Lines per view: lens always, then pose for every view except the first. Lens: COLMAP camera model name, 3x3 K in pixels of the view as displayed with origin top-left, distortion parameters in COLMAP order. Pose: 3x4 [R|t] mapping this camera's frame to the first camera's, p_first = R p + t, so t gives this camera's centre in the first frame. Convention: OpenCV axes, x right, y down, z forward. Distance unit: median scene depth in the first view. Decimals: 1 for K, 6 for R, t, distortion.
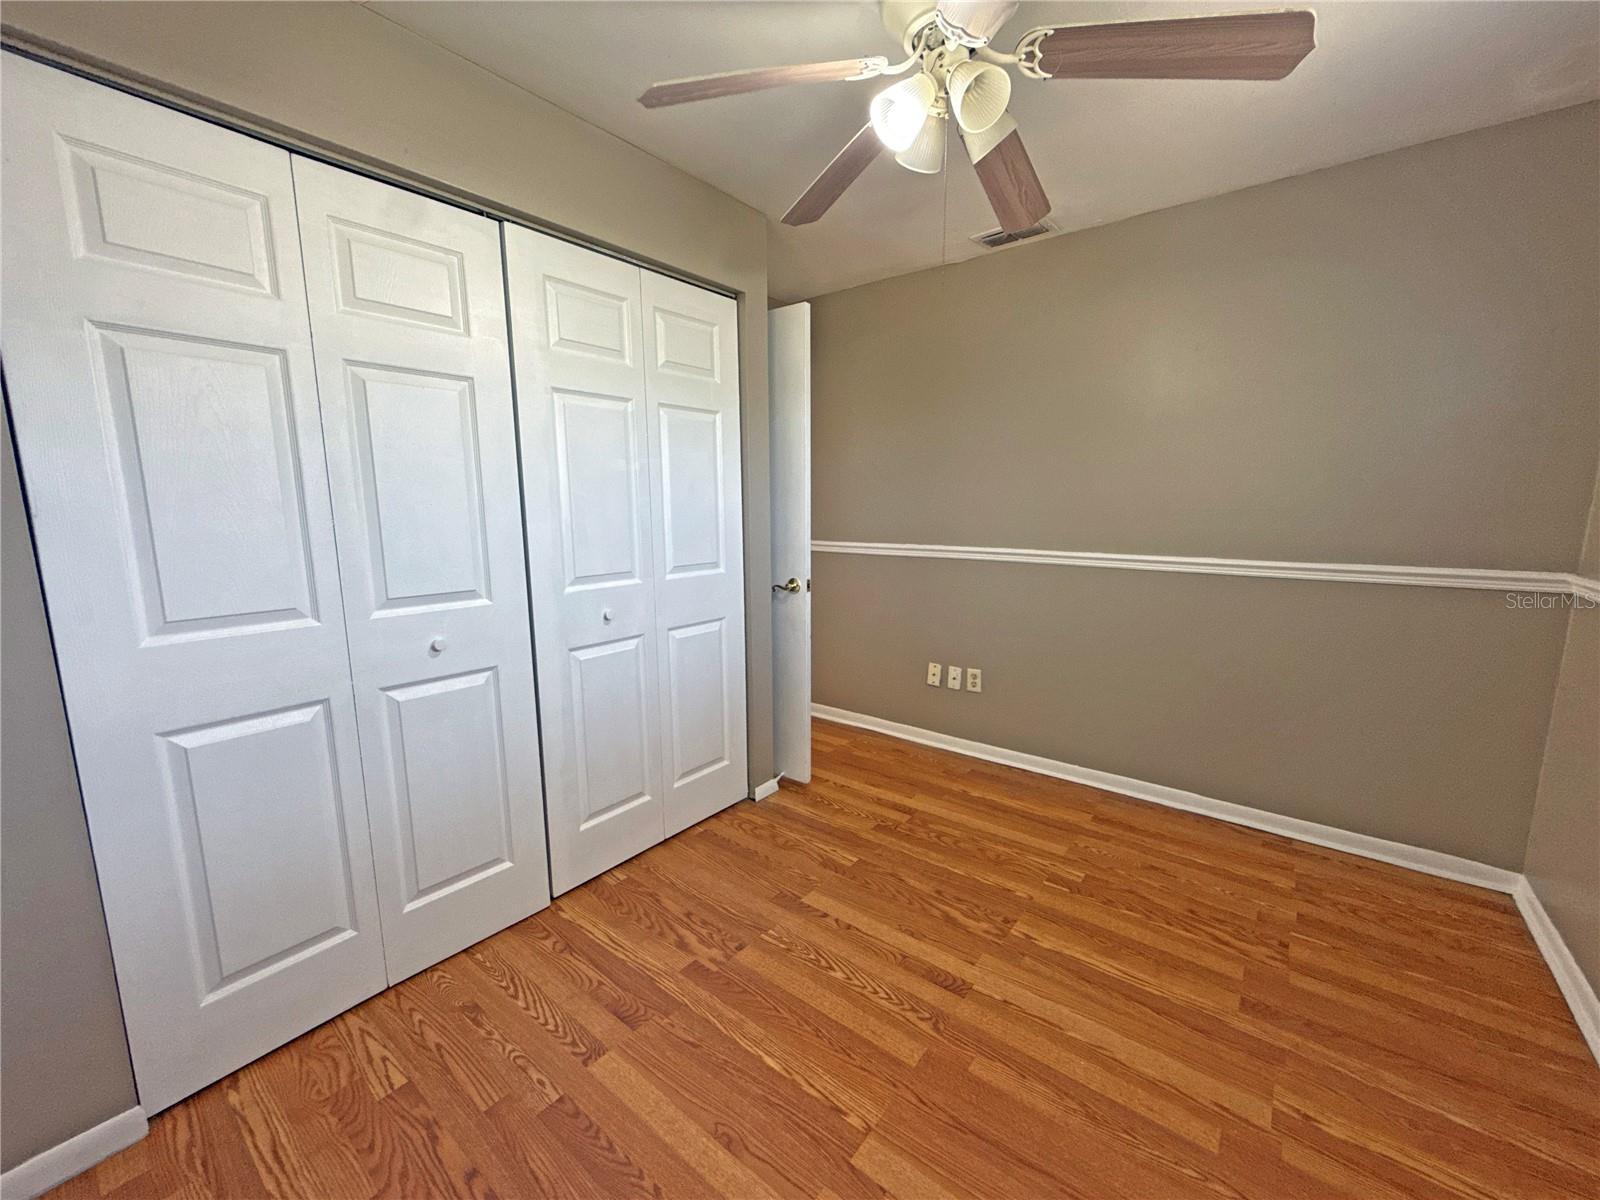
lens RADIAL K [[638.0, 0, 805.9], [0, 638.0, 600.7], [0, 0, 1]] dist [-0.001284, -0.000347]
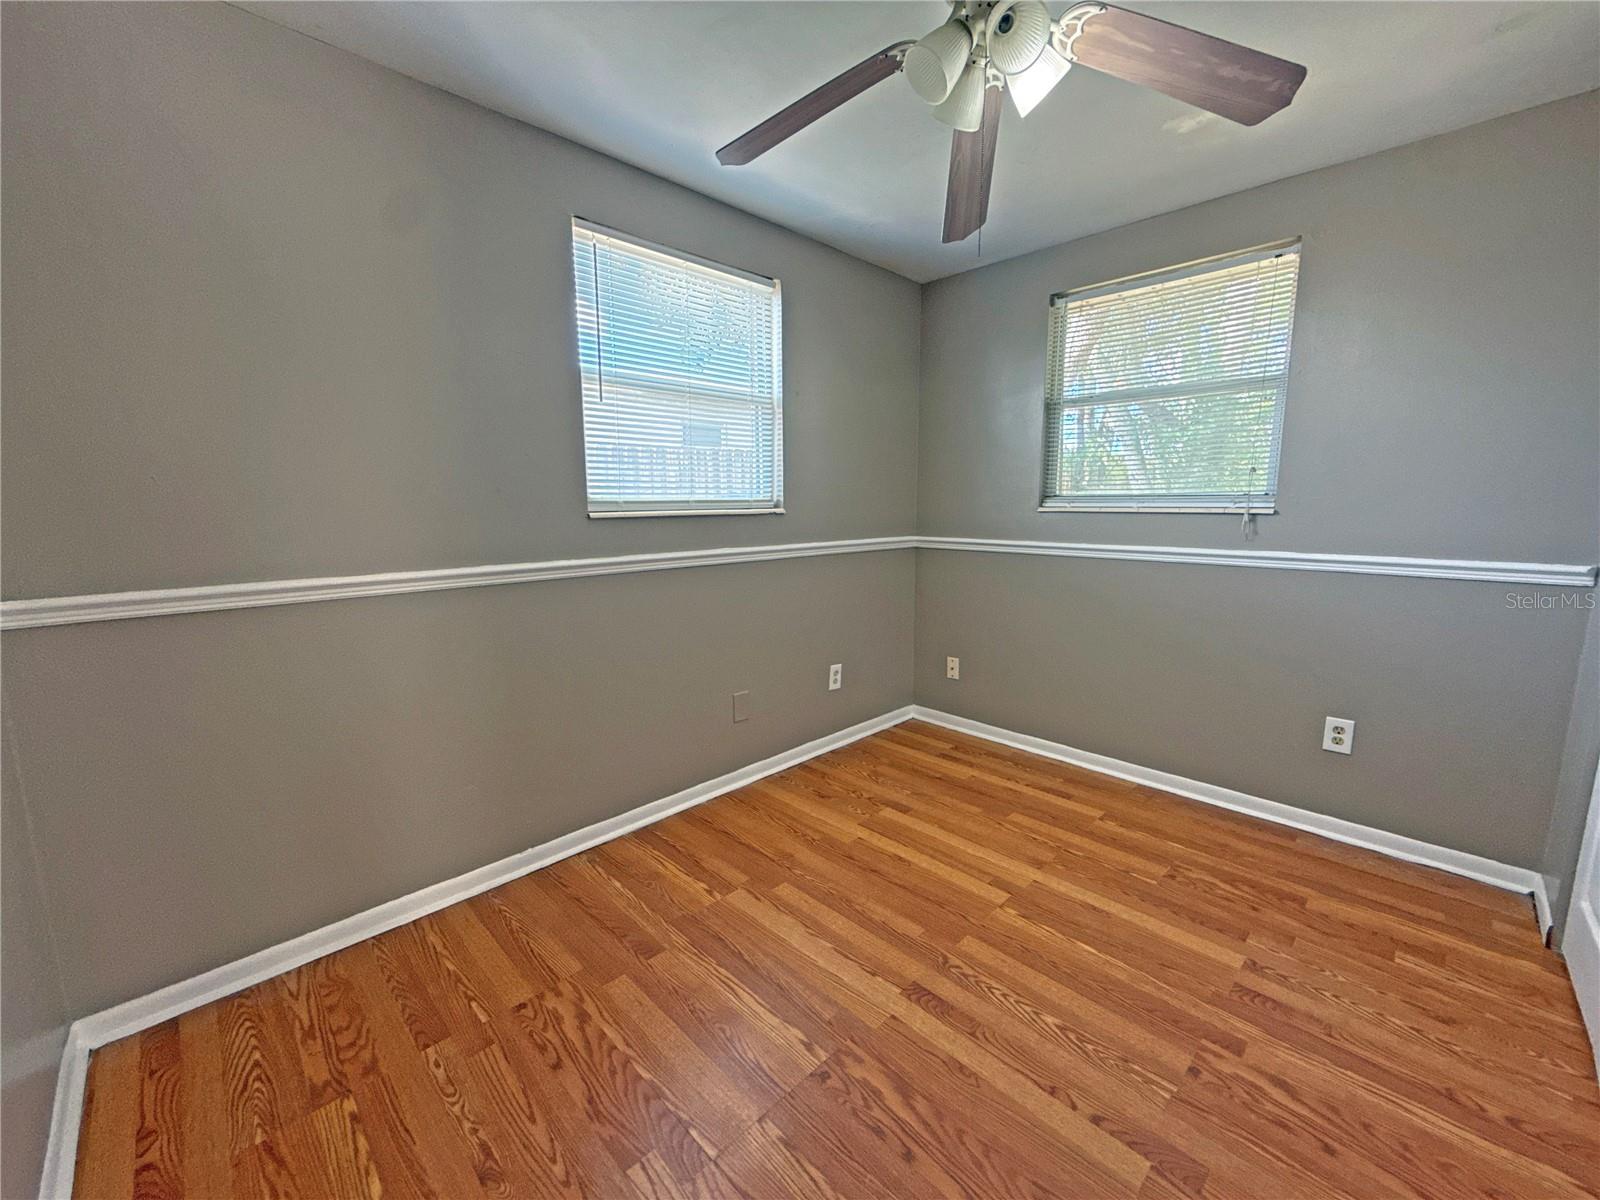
lens RADIAL K [[638.0, 0, 800.6], [0, 638.0, 599.3], [0, 0, 1]] dist [-0.001284, -0.000347]
pose [[-0.991287, -0.010227, 0.131319, 0.290303], [0.029246, 0.955003, 0.295151, -0.249465], [-0.128428, 0.296420, -0.946383, 1.746697]]
